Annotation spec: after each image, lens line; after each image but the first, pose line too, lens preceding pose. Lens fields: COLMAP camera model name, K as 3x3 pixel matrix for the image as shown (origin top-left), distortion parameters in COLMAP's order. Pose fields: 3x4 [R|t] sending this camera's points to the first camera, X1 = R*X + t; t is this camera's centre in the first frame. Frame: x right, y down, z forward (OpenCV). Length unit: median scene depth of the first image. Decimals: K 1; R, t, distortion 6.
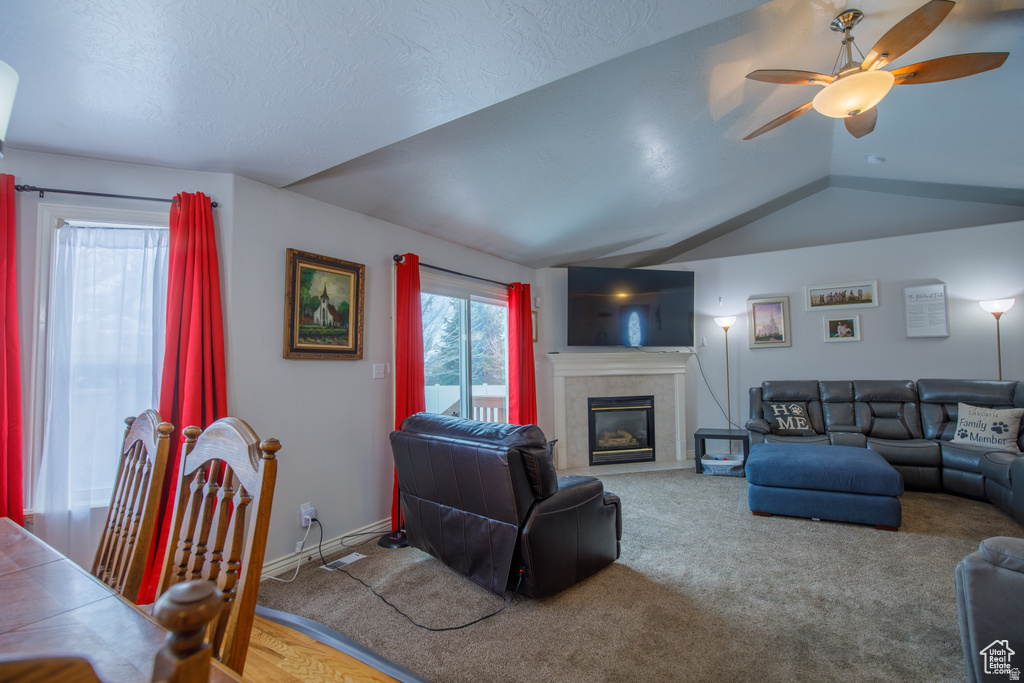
lens RADIAL K [[469.4, 0, 515.5], [0, 469.4, 339.2], [0, 0, 1]] dist [-0.030761, 0.002752]
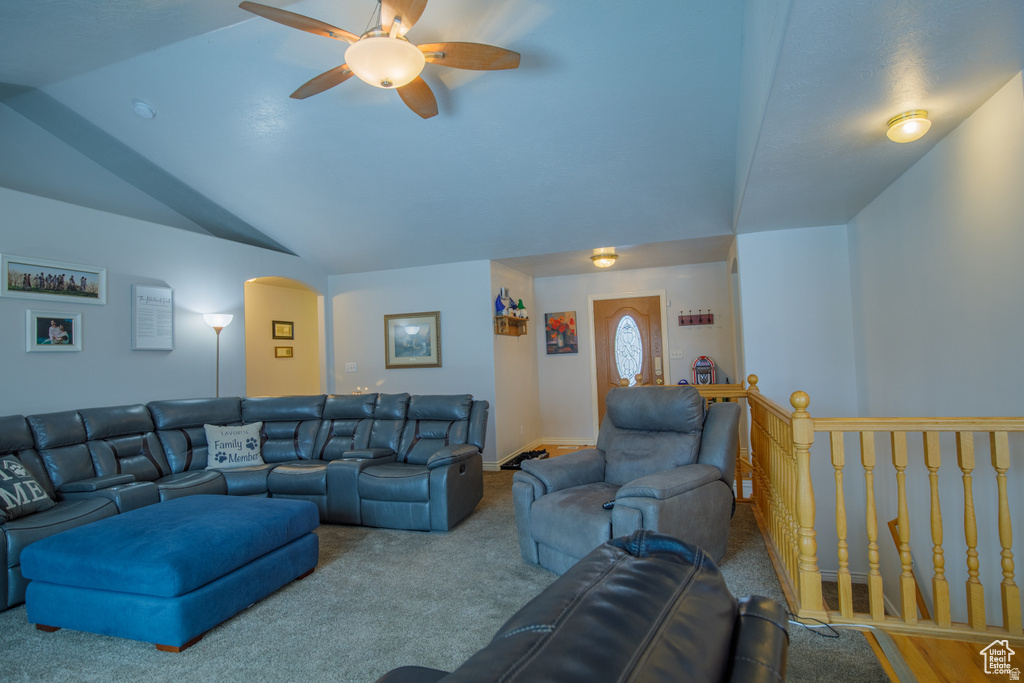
lens RADIAL K [[534.3, 0, 512.5], [0, 534.3, 337.7], [0, 0, 1]] dist [-0.007135, 0.000017]
pose [[-0.212914, 0.067410, 0.974743, -0.163930], [-0.009807, 0.997420, -0.071120, 0.034930], [-0.977022, -0.024702, -0.211704, 0.577382]]
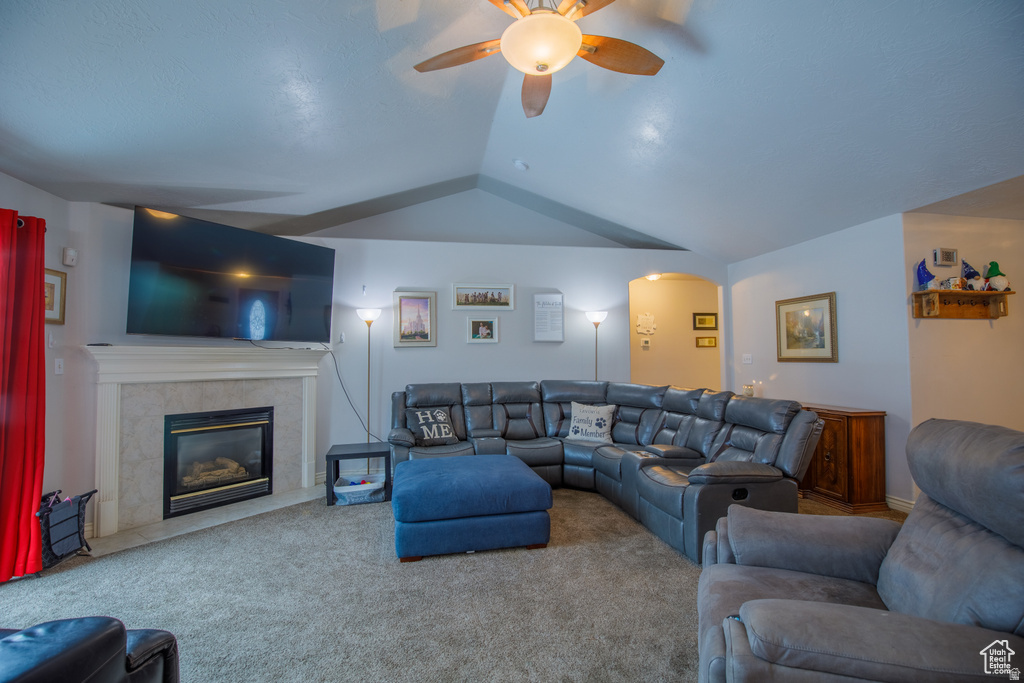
lens RADIAL K [[469.4, 0, 515.0], [0, 469.4, 338.3], [0, 0, 1]] dist [-0.030761, 0.002752]
pose [[0.734093, 0.042042, 0.677746, 0.086739], [-0.041492, 0.998994, -0.017028, 0.010099], [-0.677780, -0.015621, 0.735099, 0.237522]]
